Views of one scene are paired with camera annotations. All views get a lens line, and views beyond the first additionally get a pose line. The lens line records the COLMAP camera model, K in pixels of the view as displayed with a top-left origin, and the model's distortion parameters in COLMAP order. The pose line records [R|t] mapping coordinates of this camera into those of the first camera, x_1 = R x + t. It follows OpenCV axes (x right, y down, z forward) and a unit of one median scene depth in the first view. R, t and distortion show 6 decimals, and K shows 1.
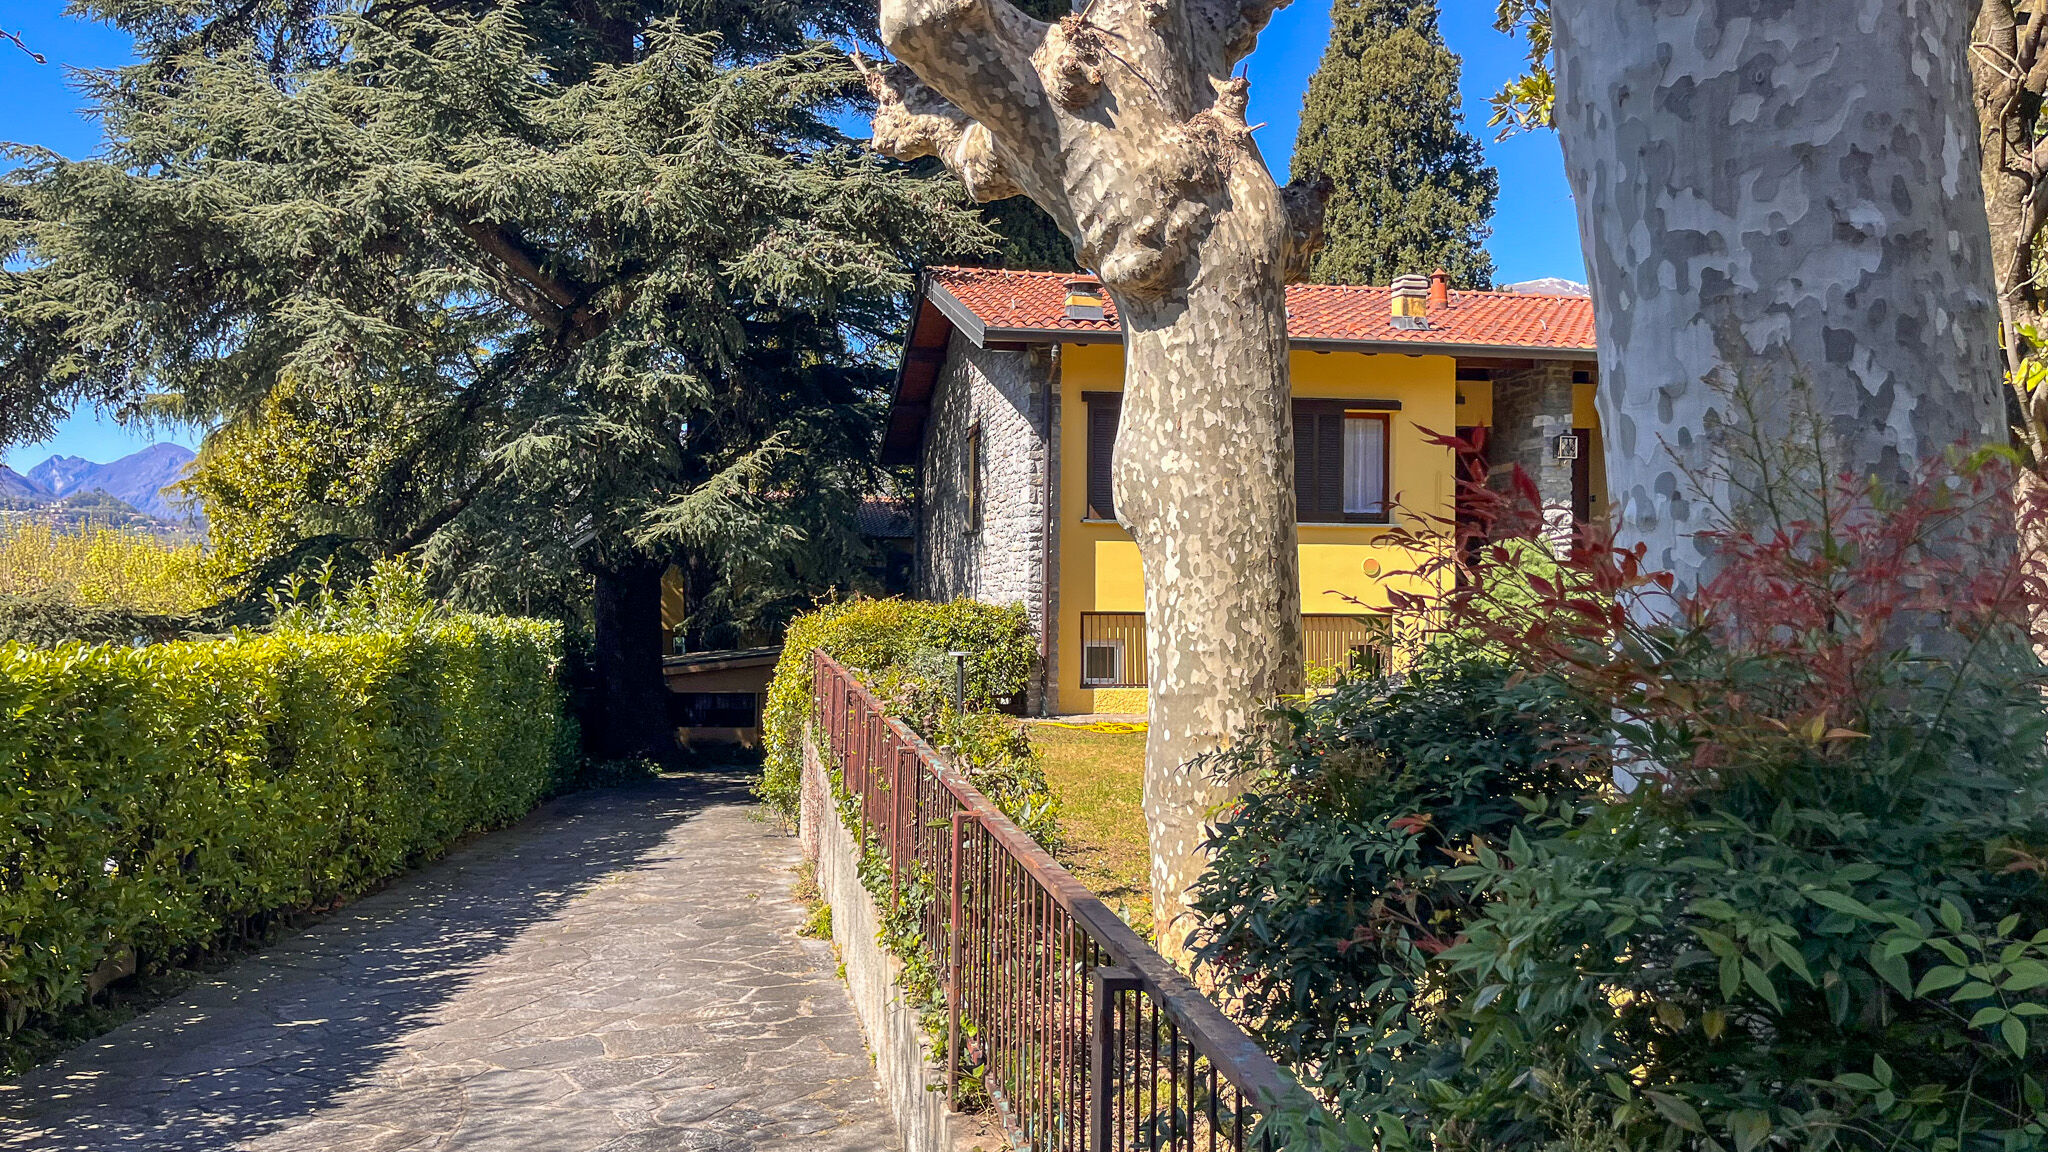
lens RADIAL K [[1620.6, 0, 1018.0], [0, 1620.6, 578.0], [0, 0, 1]] dist [0.080241, -0.100505]
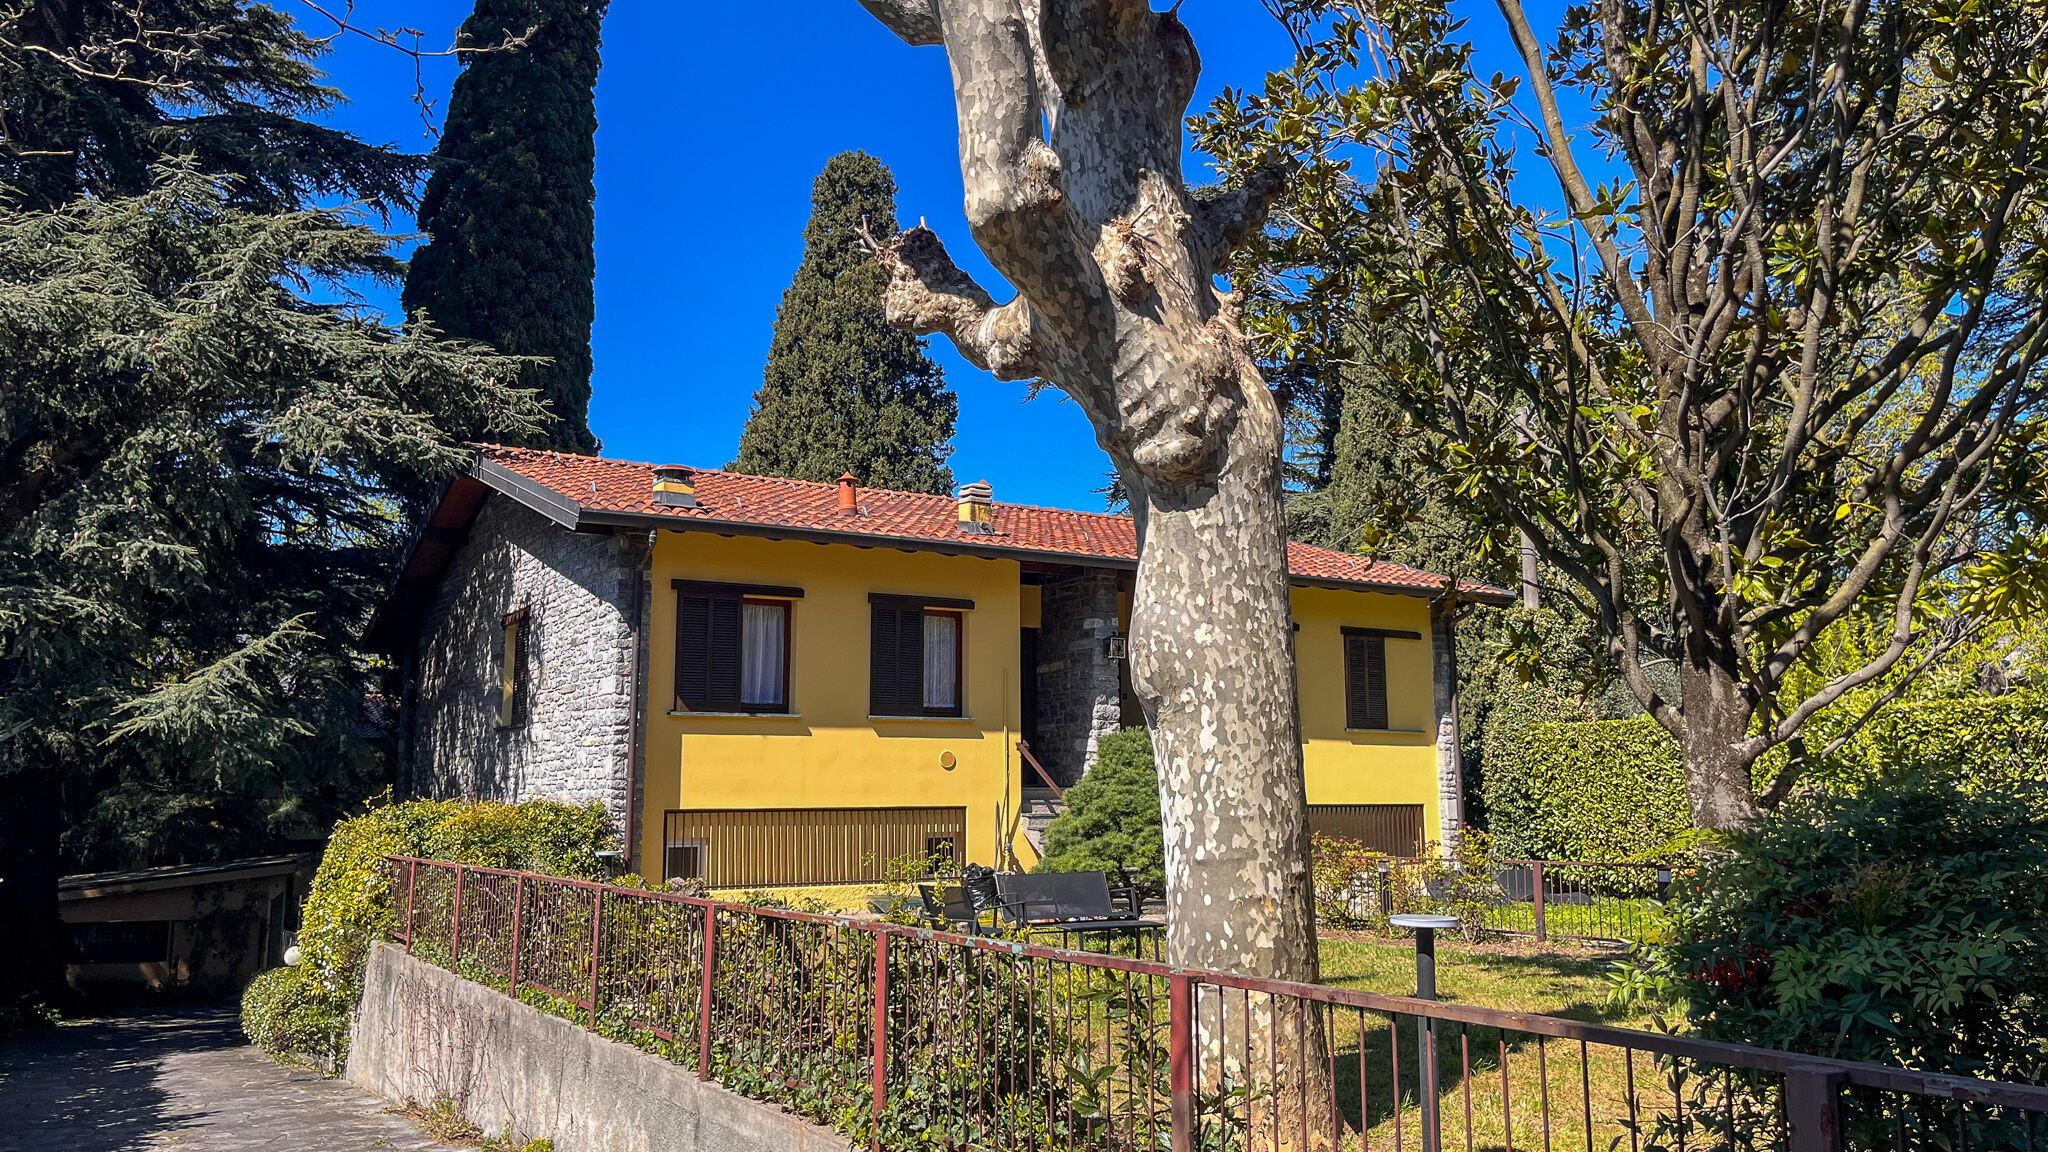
lens RADIAL K [[1620.6, 0, 1068.6], [0, 1620.6, 553.4], [0, 0, 1]] dist [0.080241, -0.100505]
pose [[0.928716, 0.042916, 0.368300, -0.100337], [0.008646, 0.990503, -0.137220, 0.005296], [-0.370691, 0.130622, 0.919525, 0.014625]]
